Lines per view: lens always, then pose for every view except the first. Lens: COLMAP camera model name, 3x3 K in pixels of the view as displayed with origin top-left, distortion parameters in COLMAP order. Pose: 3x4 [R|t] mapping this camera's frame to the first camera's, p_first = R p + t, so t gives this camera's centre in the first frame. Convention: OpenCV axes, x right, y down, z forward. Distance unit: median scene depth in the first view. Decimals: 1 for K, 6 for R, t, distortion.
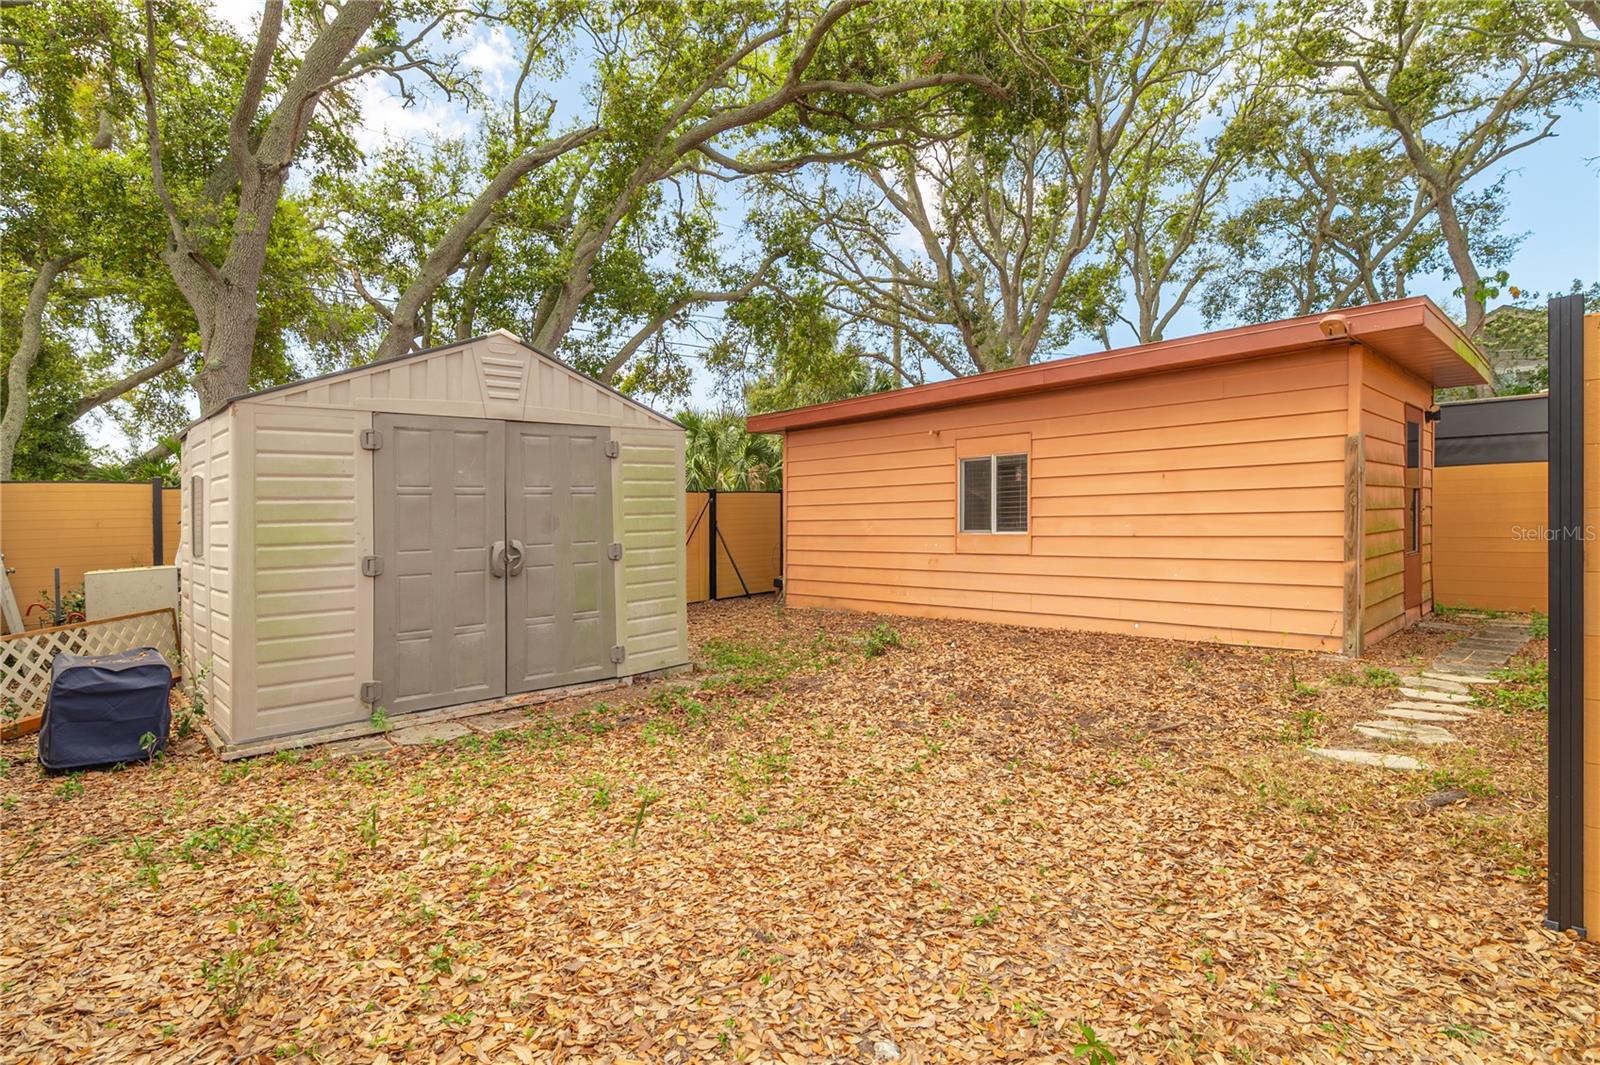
lens RADIAL K [[791.4, 0, 799.6], [0, 791.4, 504.7], [0, 0, 1]] dist [0.000643, 0.000335]
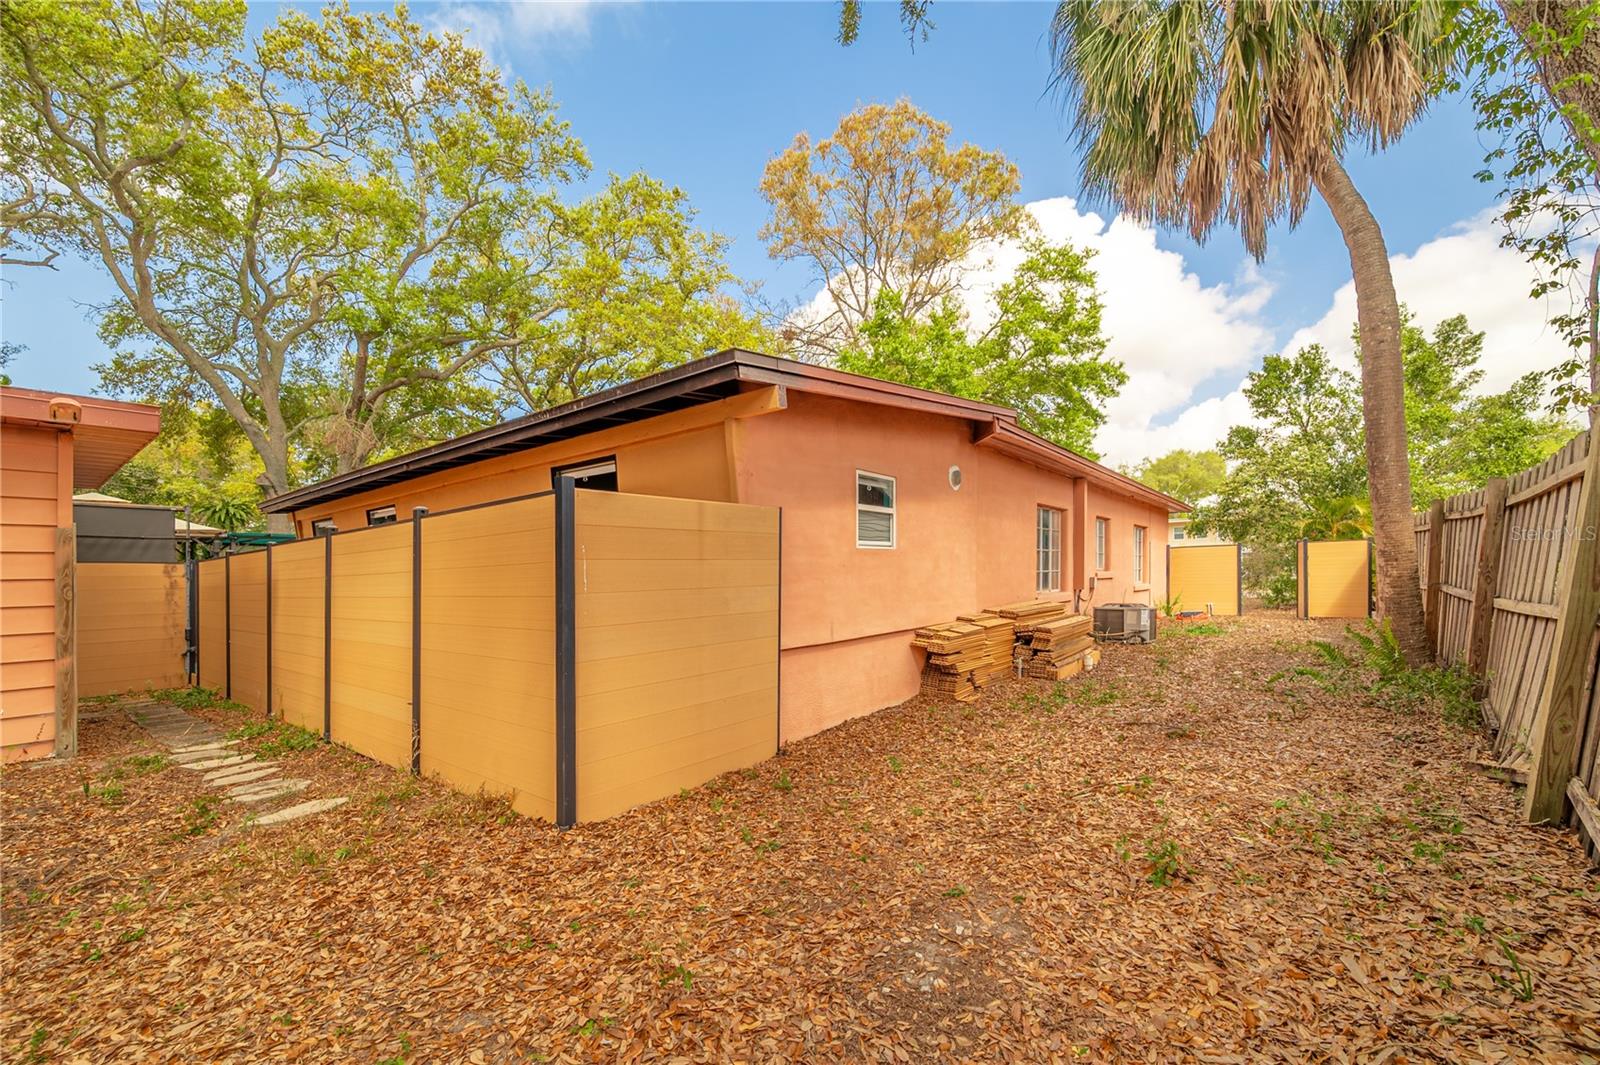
lens RADIAL K [[638.4, 0, 799.4], [0, 638.4, 592.8], [0, 0, 1]] dist [-0.000694, -0.000209]
pose [[-0.116624, 0.005950, 0.993158, -0.302007], [0.006394, 0.999966, -0.005240, 0.002496], [-0.993156, 0.005739, -0.116658, 0.348464]]
